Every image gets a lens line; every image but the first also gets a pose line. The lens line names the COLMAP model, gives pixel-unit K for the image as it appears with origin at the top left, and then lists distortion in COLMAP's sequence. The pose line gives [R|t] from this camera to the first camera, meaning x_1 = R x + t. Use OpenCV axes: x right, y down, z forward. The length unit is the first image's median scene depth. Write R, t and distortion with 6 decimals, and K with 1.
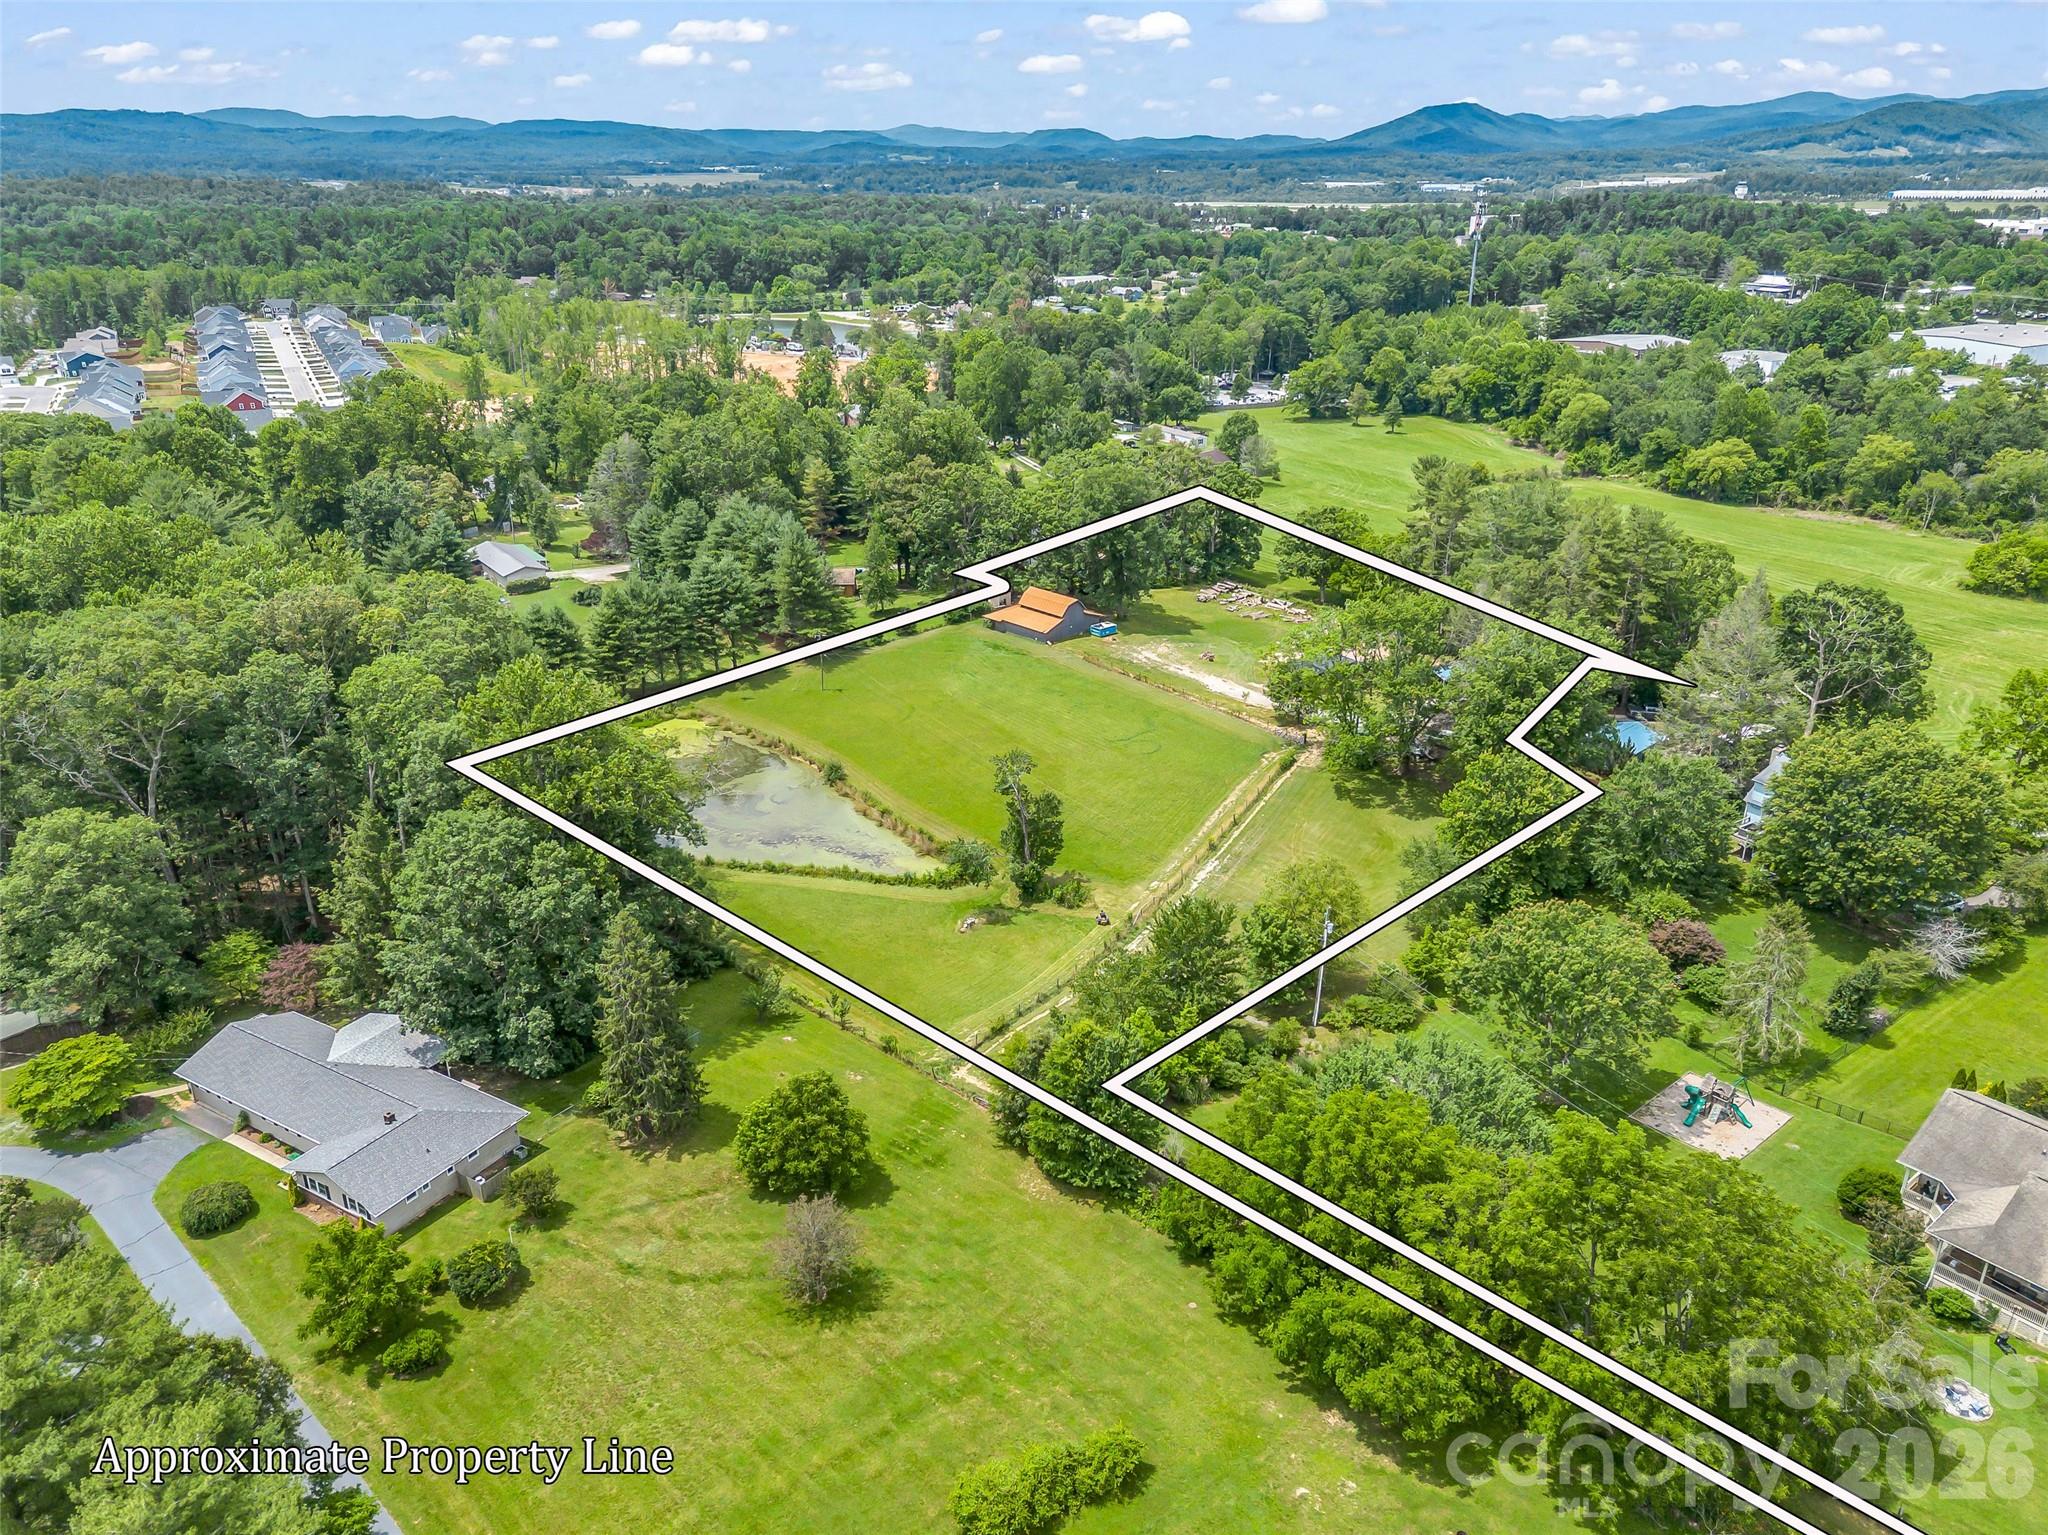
lens RADIAL K [[1439.0, 0, 1027.2], [0, 1439.0, 791.7], [0, 0, 1]] dist [0.033146, -0.000738]
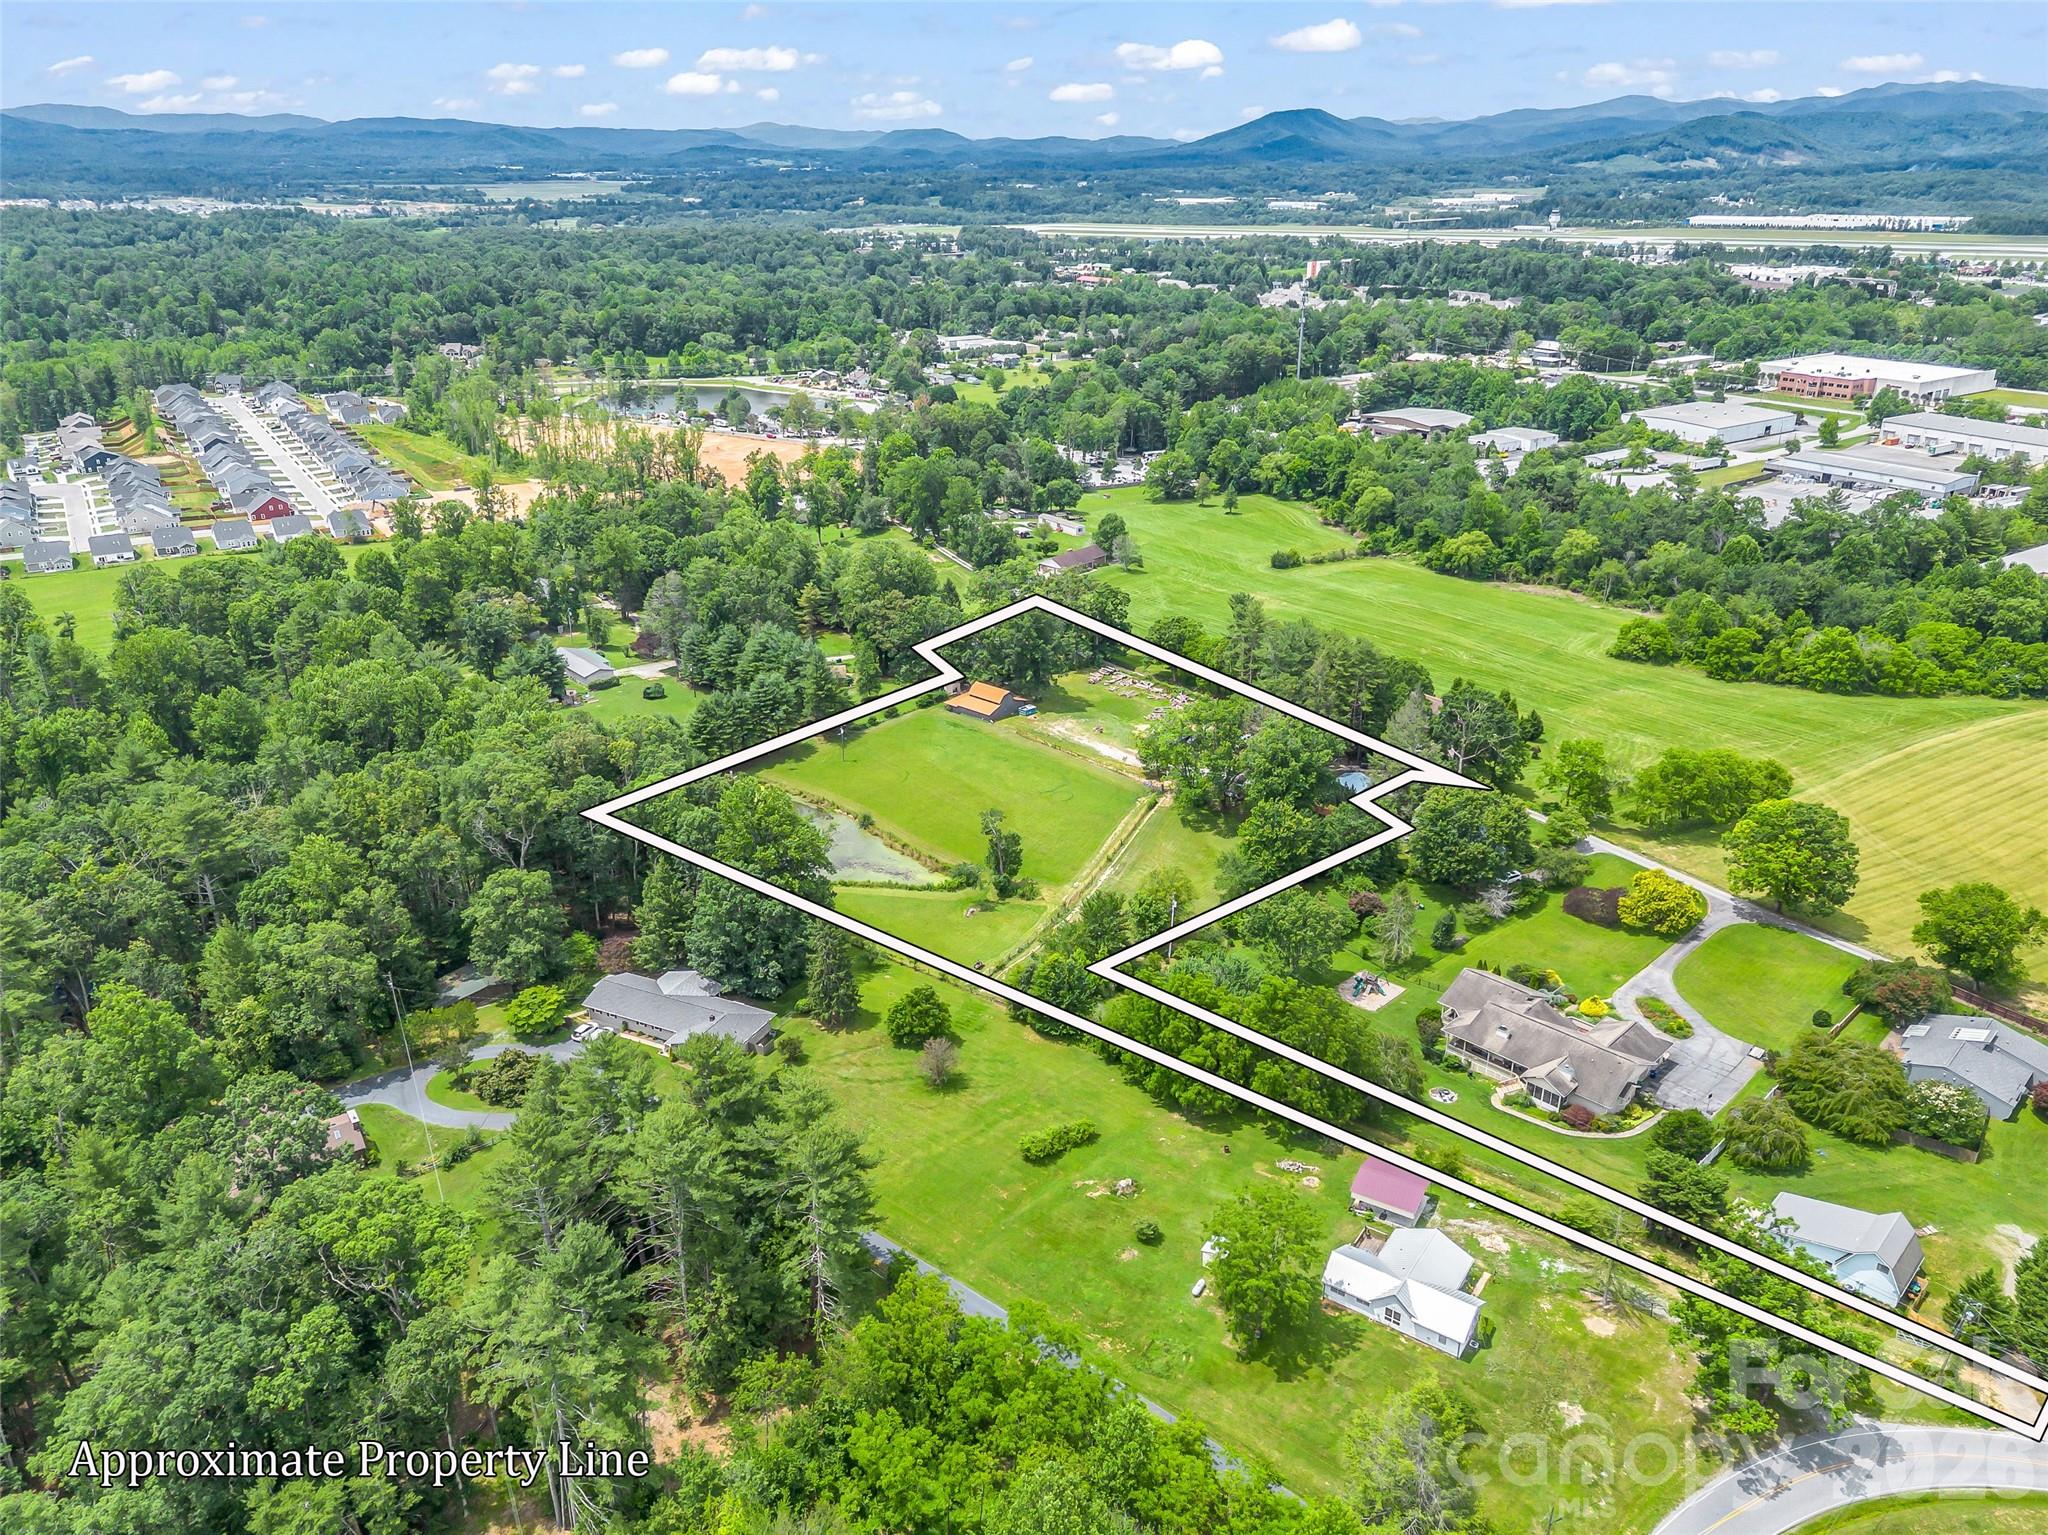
lens RADIAL K [[1442.3, 0, 1024.0], [0, 1442.3, 767.5], [0, 0, 1]] dist [0.057737, -0.002878]
pose [[0.996081, -0.034421, 0.081479, -0.062423], [0.035530, 0.999294, -0.012201, -0.031740], [-0.081001, 0.015048, 0.996600, -0.404376]]
